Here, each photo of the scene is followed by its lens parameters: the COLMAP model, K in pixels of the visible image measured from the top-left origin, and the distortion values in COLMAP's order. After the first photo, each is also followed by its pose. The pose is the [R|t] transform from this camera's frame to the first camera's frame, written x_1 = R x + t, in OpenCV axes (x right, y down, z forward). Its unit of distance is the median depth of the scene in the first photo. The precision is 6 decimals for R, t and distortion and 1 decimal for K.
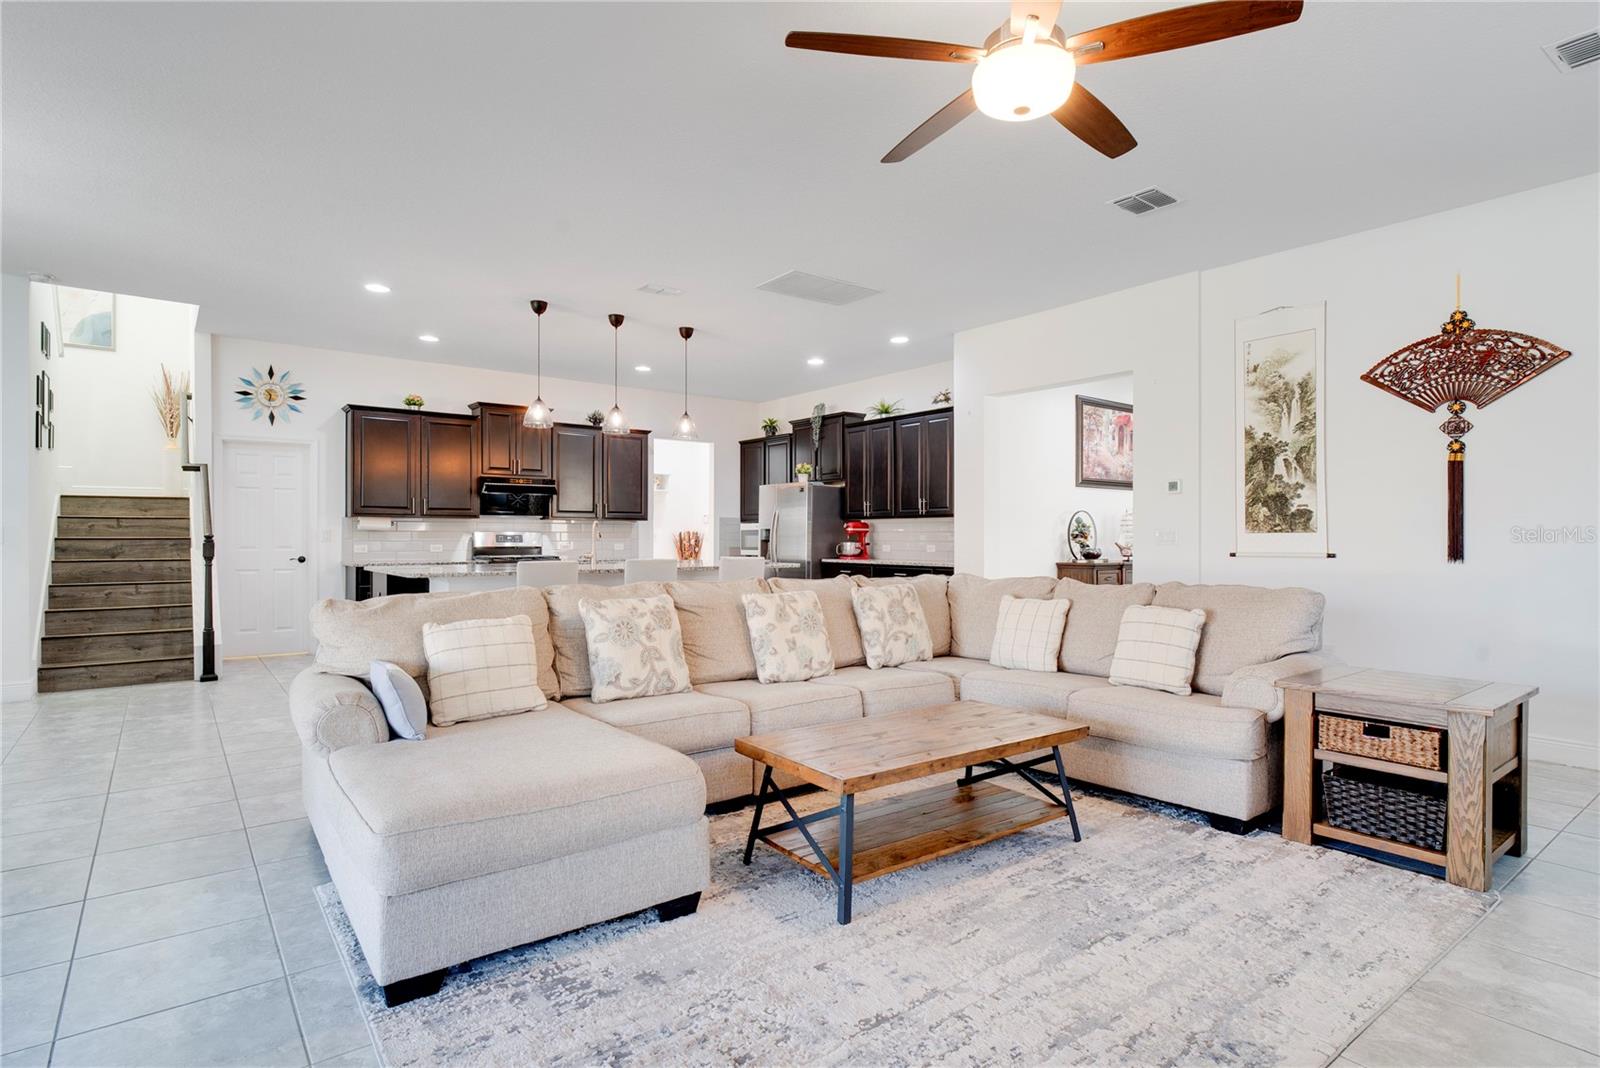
lens RADIAL K [[820.8, 0, 797.6], [0, 820.8, 535.8], [0, 0, 1]] dist [-0.001483, 0.000166]
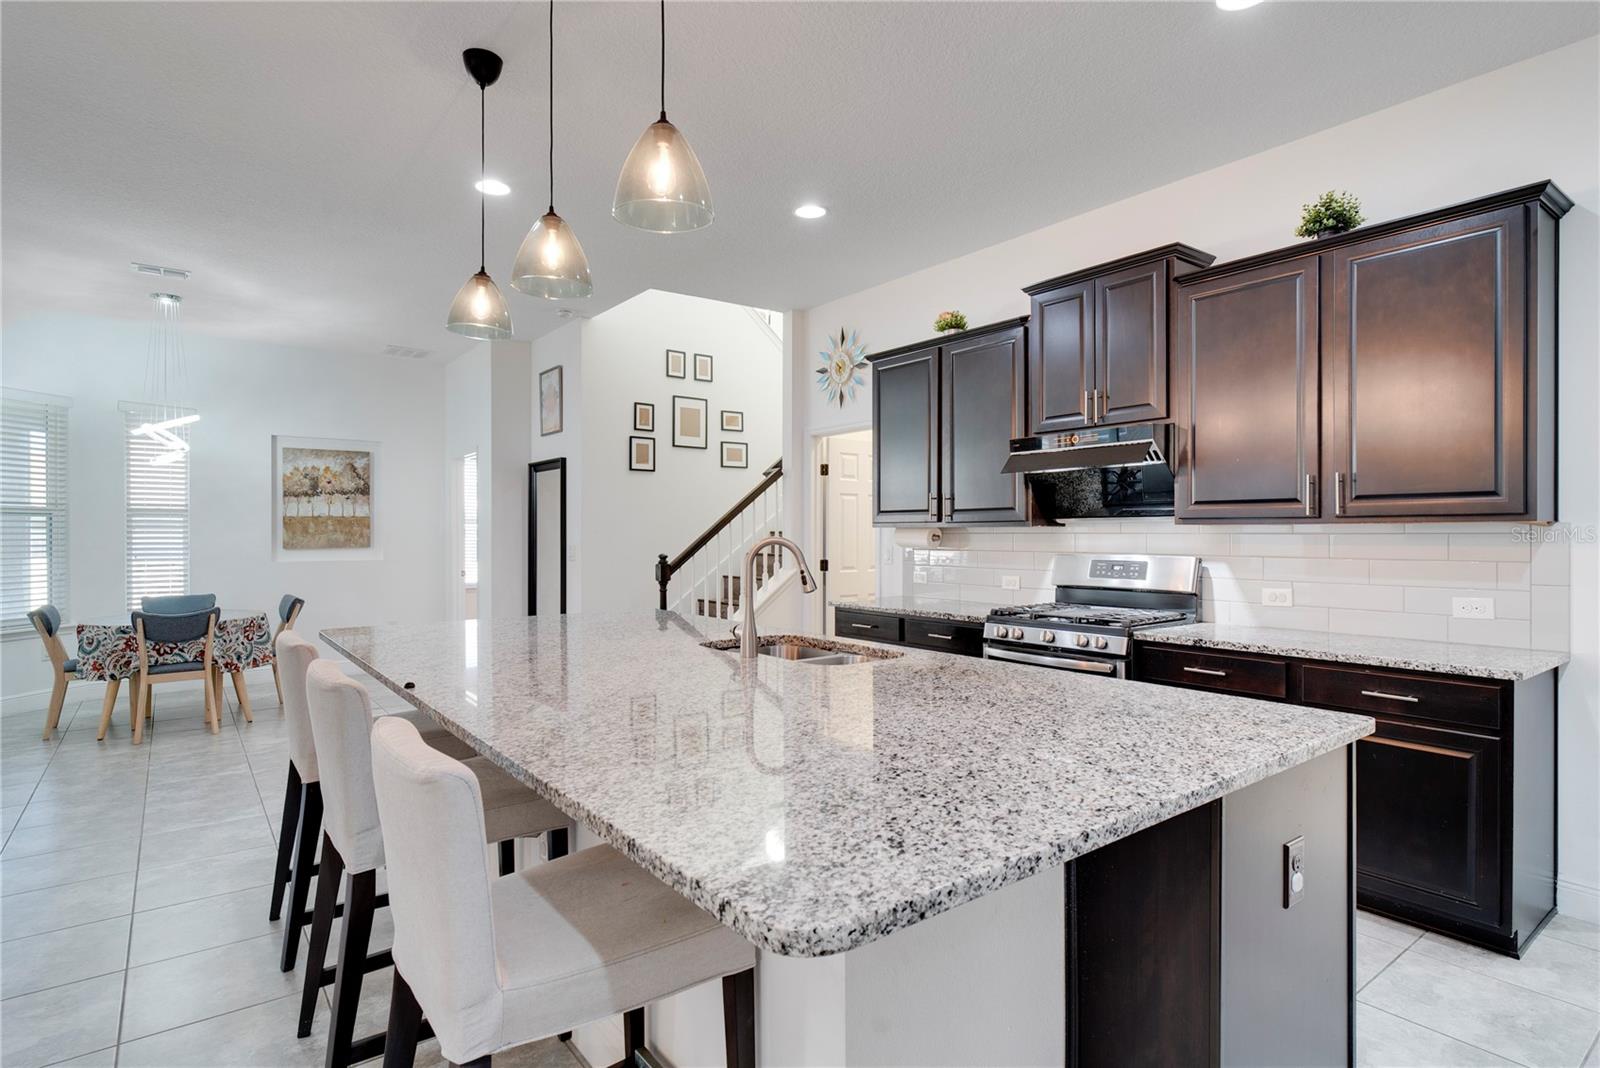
lens RADIAL K [[820.8, 0, 797.6], [0, 820.8, 535.8], [0, 0, 1]] dist [-0.001483, 0.000166]
pose [[-0.020798, -0.000873, -0.999783, 0.104304], [0.002372, 0.999997, -0.000923, -0.016358], [0.999781, -0.002391, -0.020796, 0.939239]]
